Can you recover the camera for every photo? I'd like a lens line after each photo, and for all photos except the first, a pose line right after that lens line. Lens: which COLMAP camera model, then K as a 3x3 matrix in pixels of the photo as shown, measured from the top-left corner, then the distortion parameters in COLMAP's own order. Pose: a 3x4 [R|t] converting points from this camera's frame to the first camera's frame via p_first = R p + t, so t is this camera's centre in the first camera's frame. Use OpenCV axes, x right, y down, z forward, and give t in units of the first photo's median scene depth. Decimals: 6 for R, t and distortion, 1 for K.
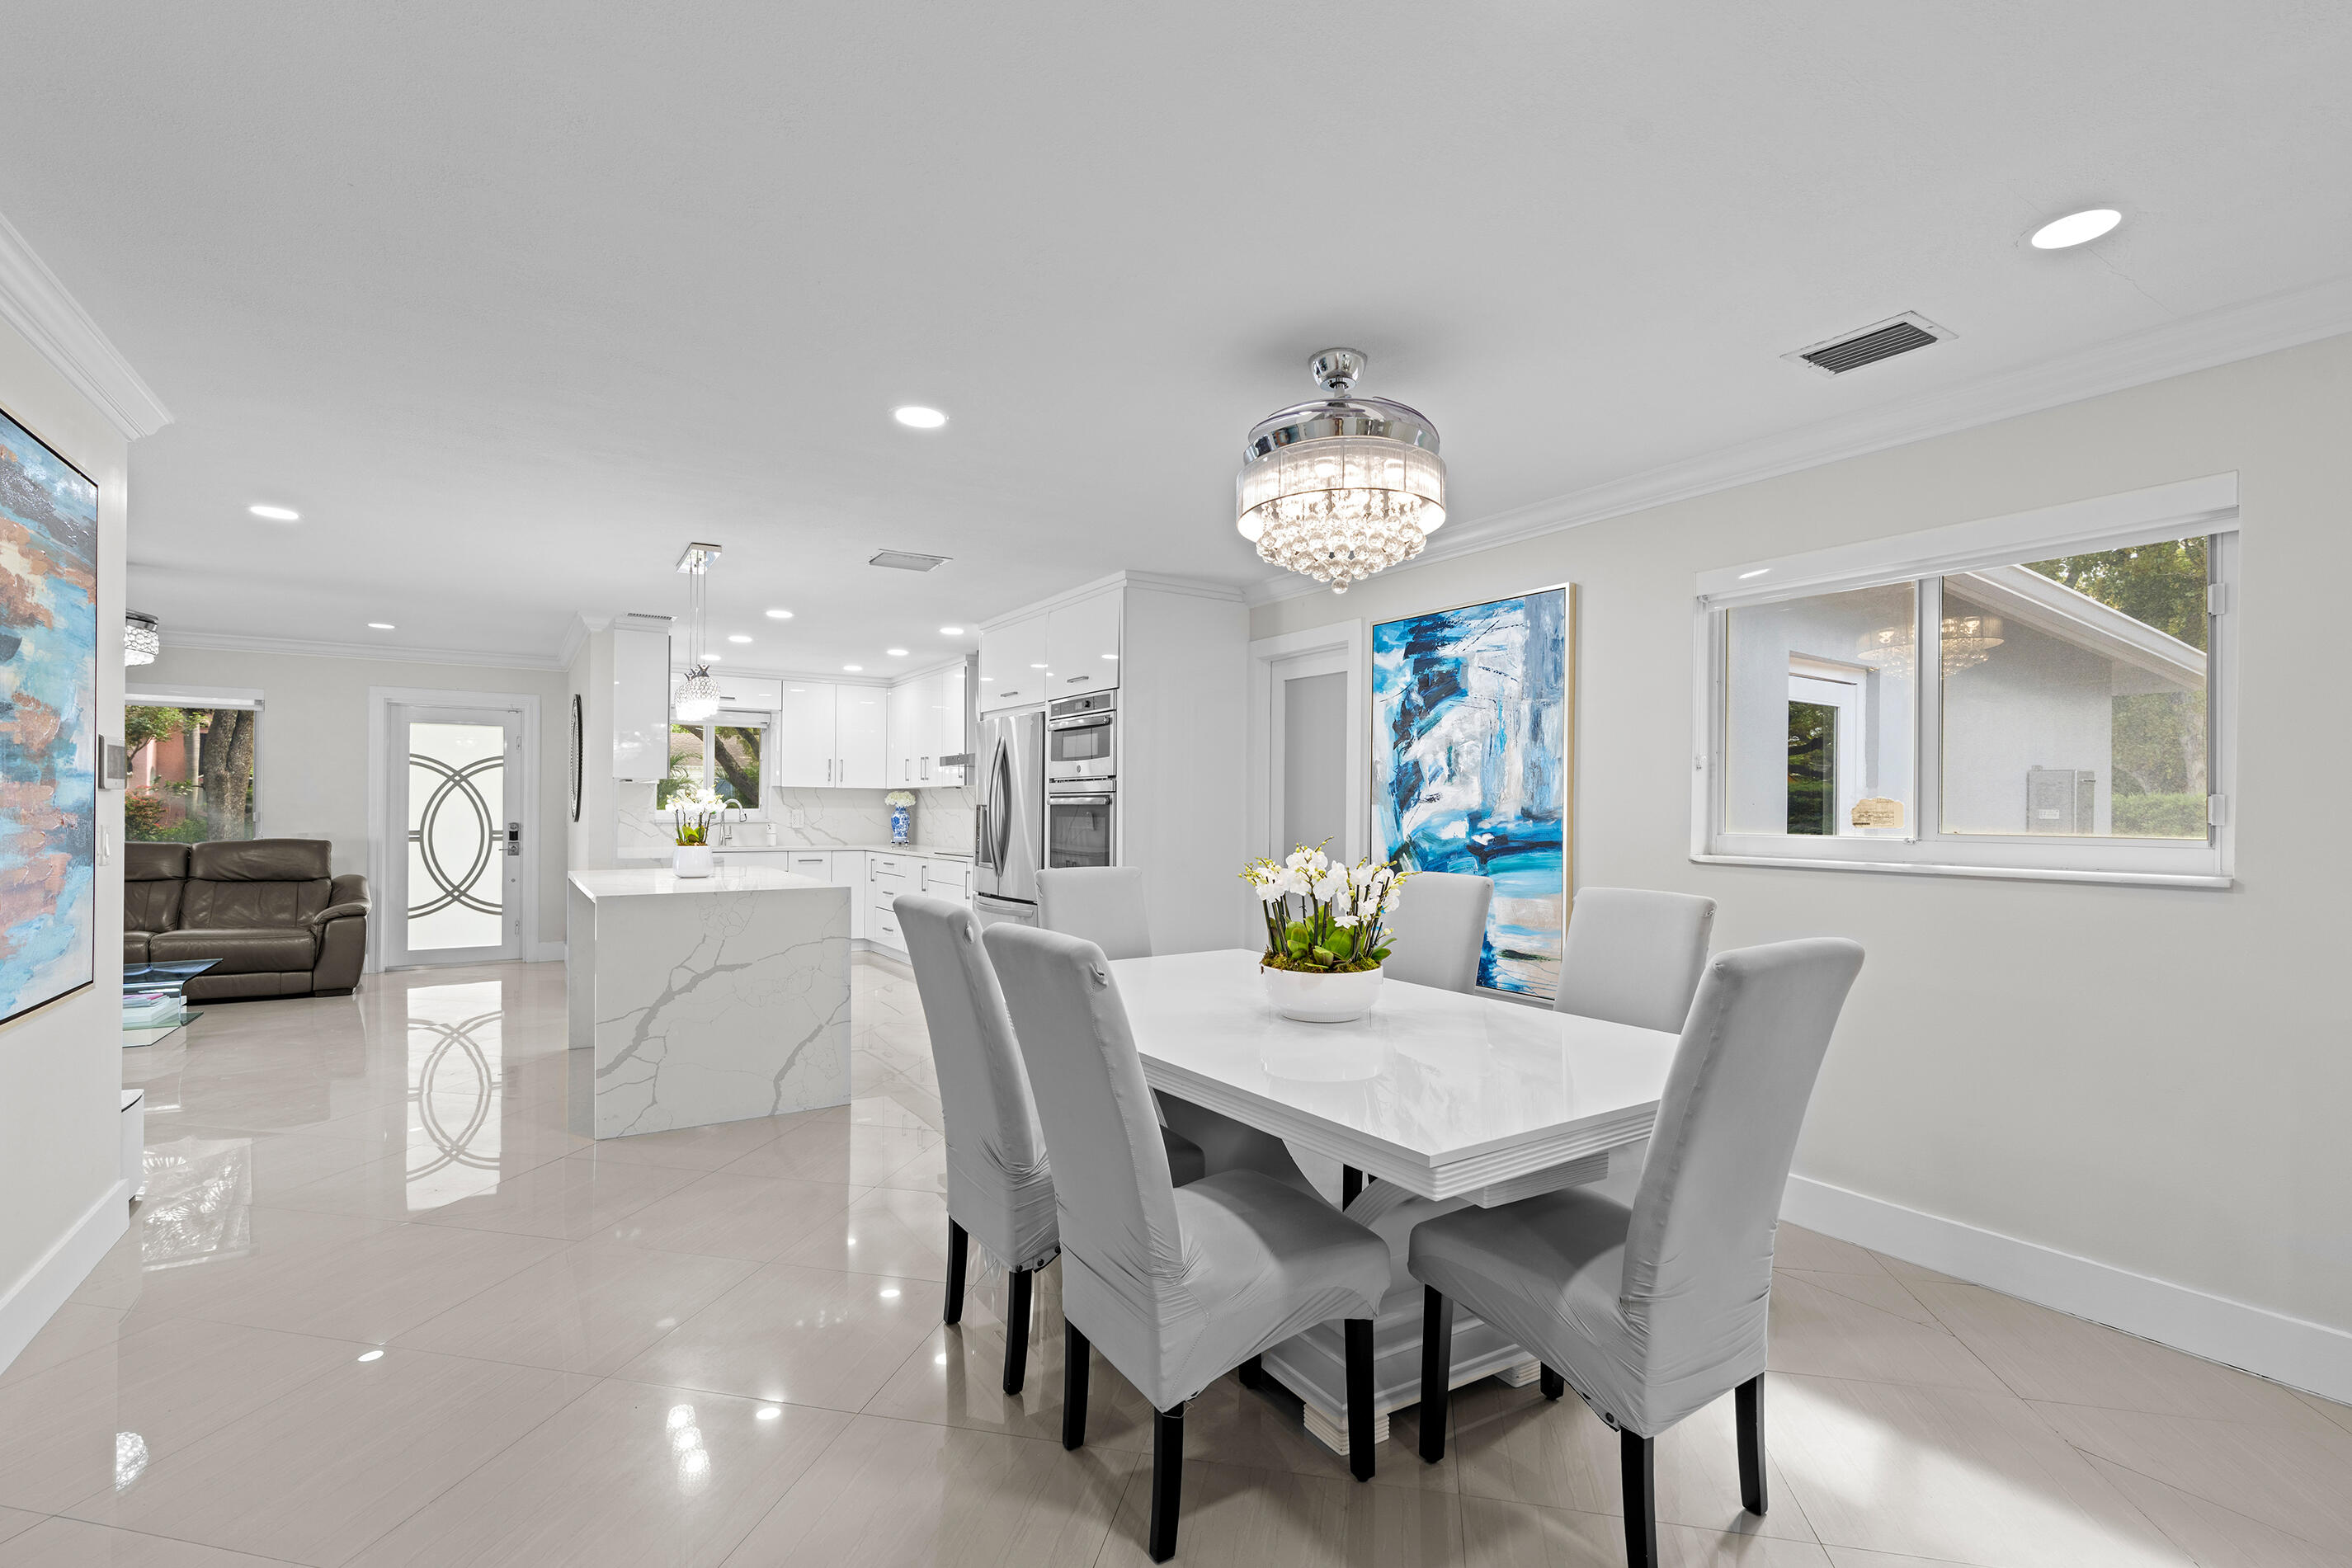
lens RADIAL K [[1054.8, 0, 1177.9], [0, 1054.8, 794.8], [0, 0, 1]] dist [-0.015905, -0.000664]
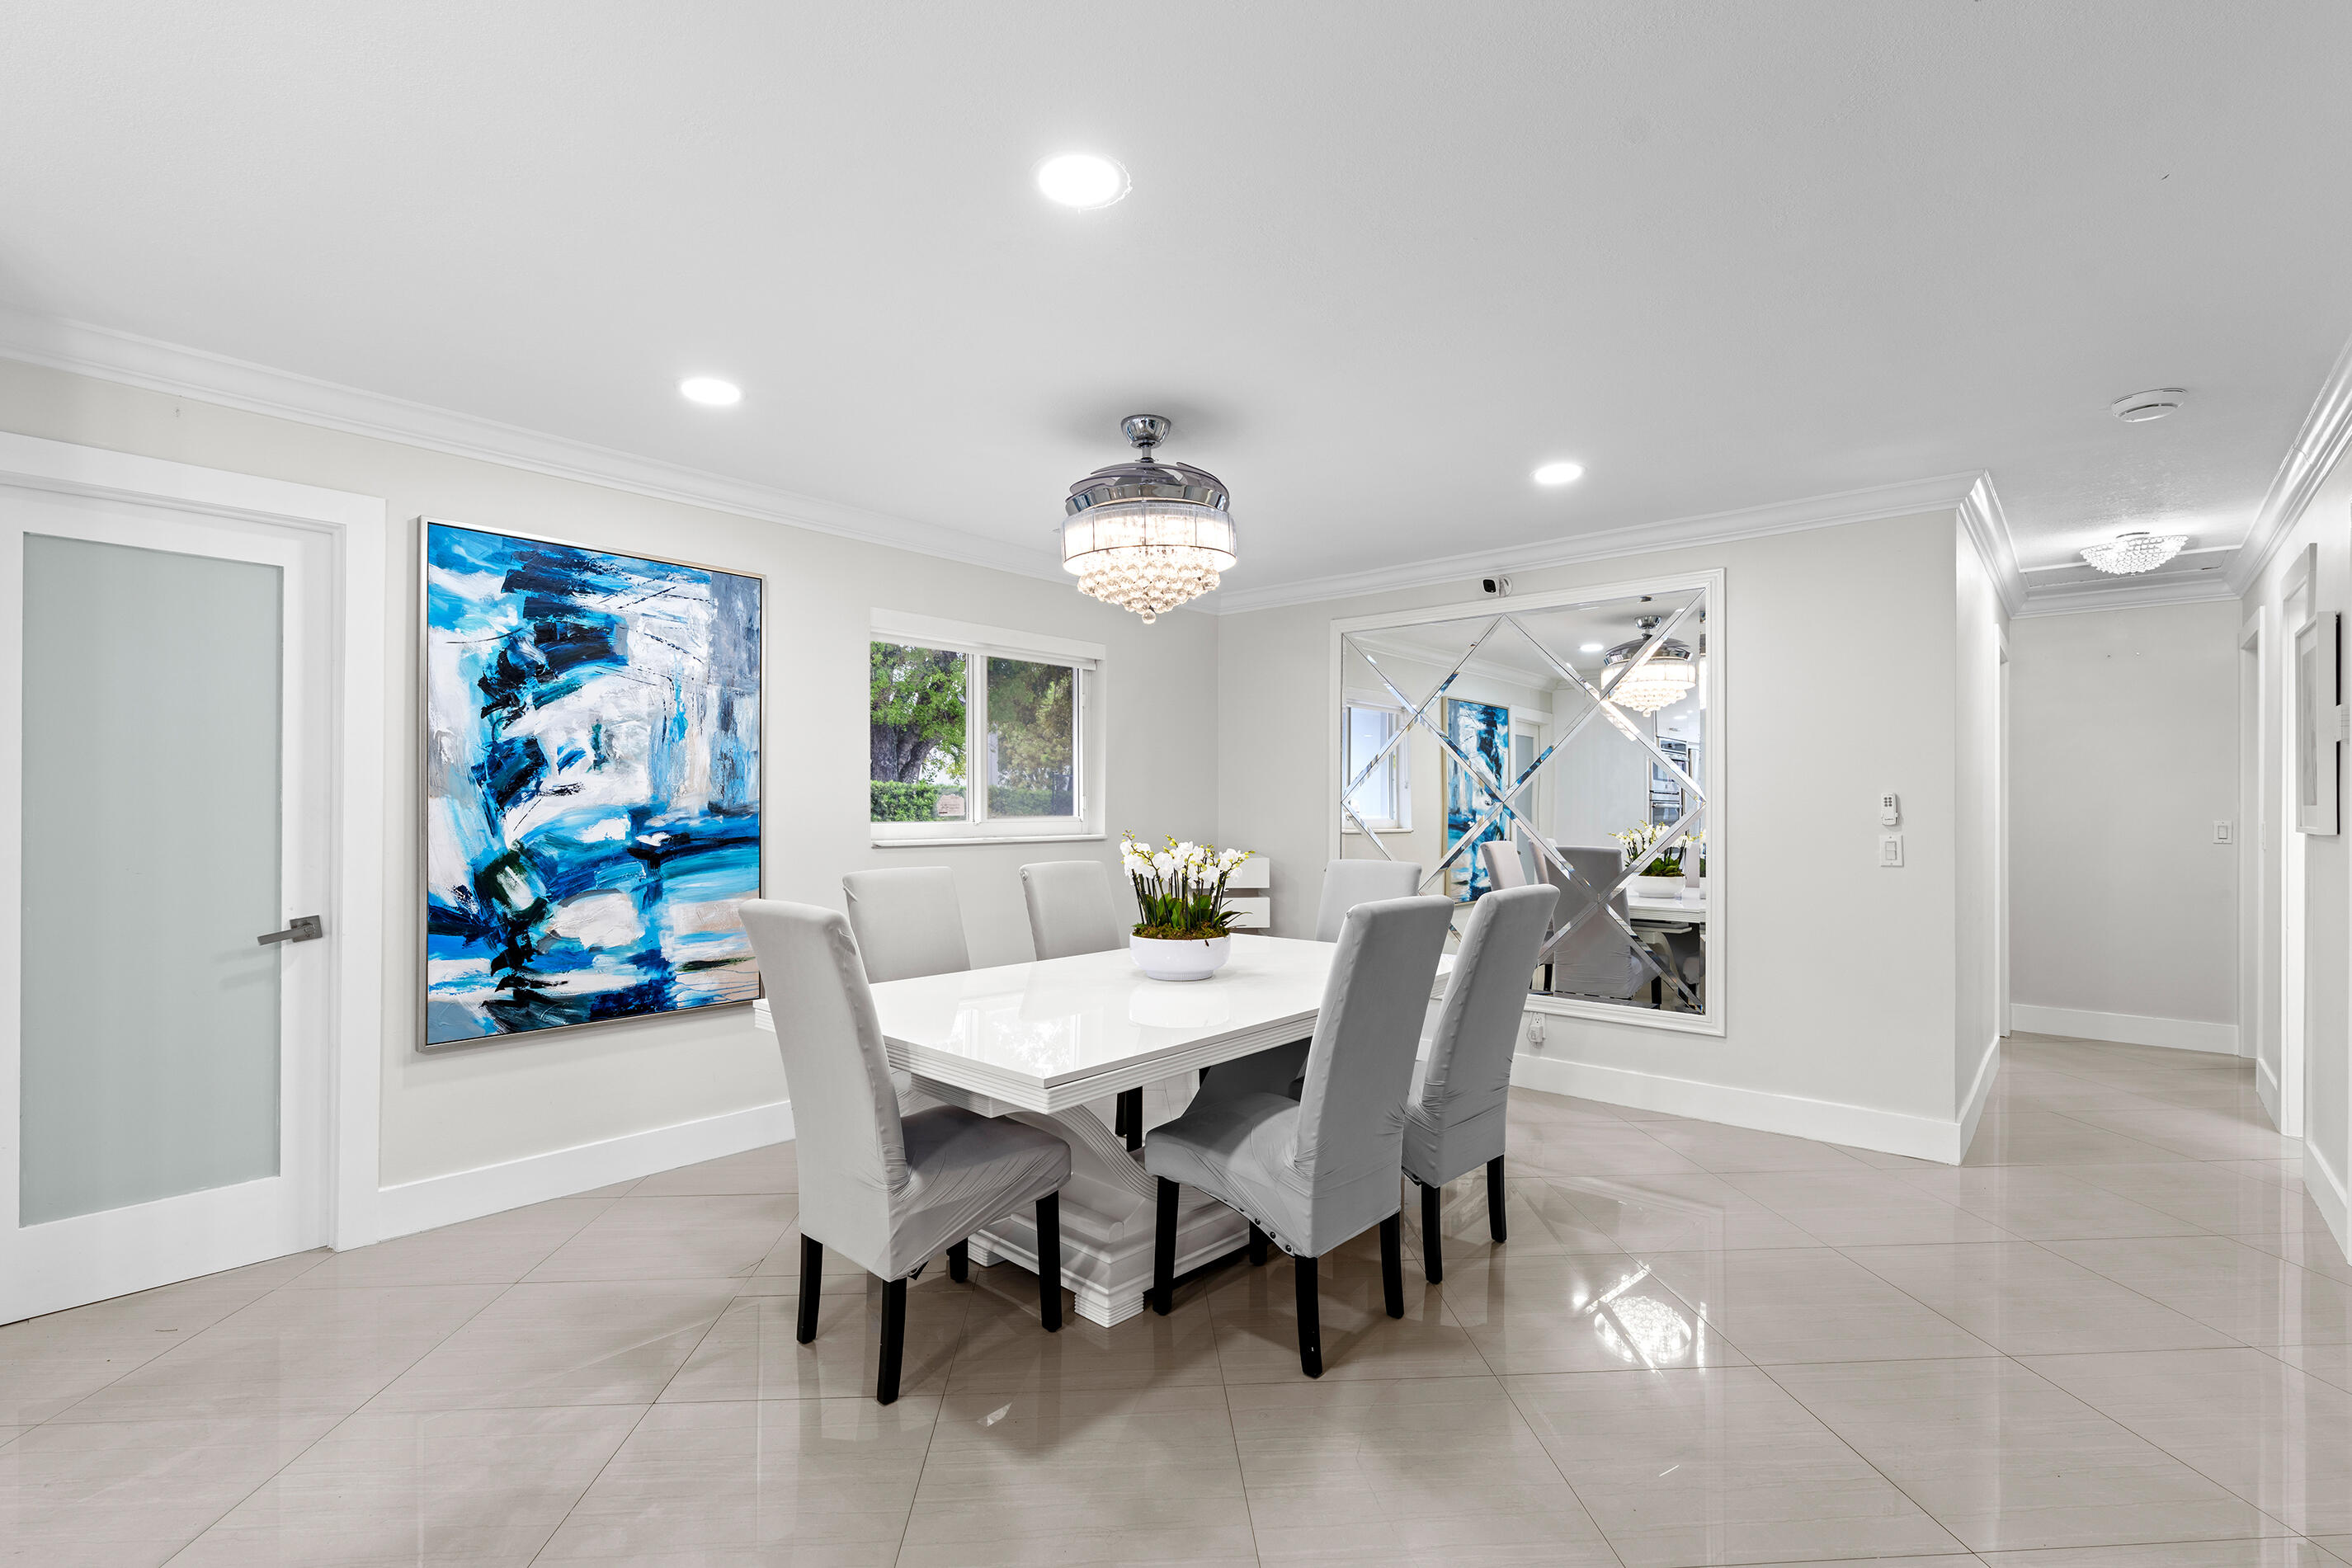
lens RADIAL K [[1054.8, 0, 1176.4], [0, 1054.8, 798.1], [0, 0, 1]] dist [-0.015905, -0.000664]
pose [[-0.273693, 0.002994, 0.961812, -0.621064], [-0.011027, 0.999920, -0.006251, 0.009413], [-0.961754, -0.012317, -0.273638, 0.807430]]
